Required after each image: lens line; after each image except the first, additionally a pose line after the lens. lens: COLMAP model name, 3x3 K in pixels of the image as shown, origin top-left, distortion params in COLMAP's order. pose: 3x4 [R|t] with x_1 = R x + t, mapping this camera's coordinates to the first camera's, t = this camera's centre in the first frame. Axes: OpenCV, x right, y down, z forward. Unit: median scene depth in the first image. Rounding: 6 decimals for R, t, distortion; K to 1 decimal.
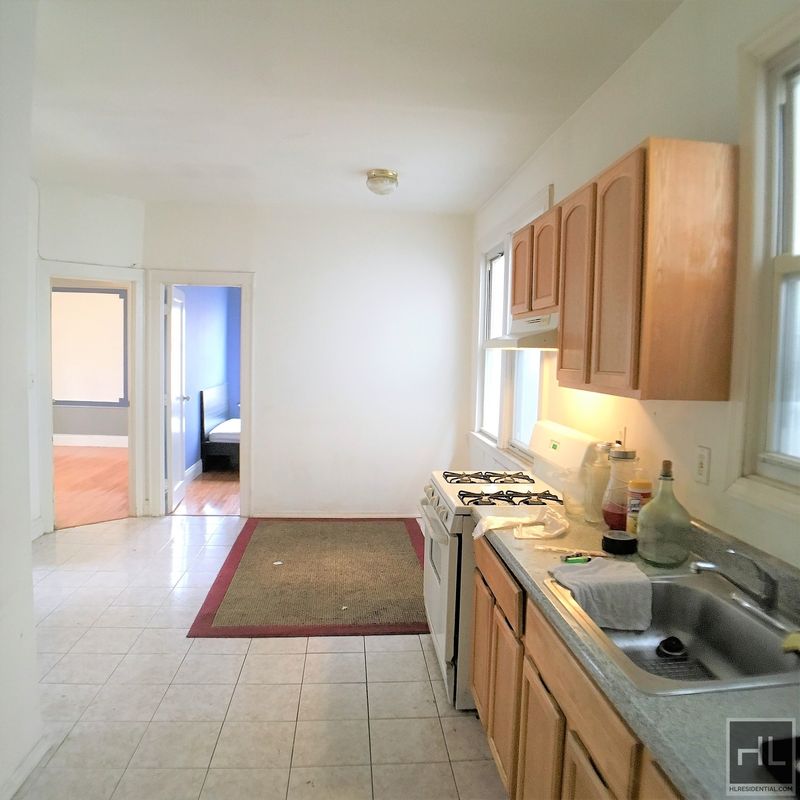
lens RADIAL K [[617.7, 0, 401.3], [0, 617.7, 388.4], [0, 0, 1]] dist [-0.081442, 0.005746]
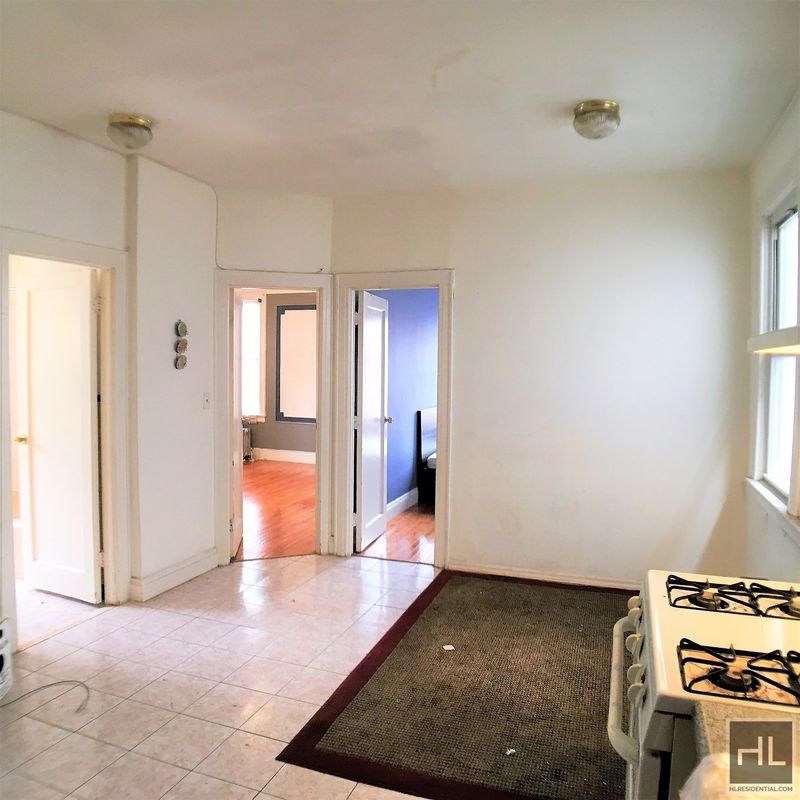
lens RADIAL K [[617.7, 0, 401.3], [0, 617.7, 388.4], [0, 0, 1]] dist [-0.081442, 0.005746]
pose [[0.905562, 0.001591, -0.424212, 0.049490], [-0.012868, 0.999636, -0.023718, -0.010180], [0.424020, 0.026937, 0.905252, 0.242960]]
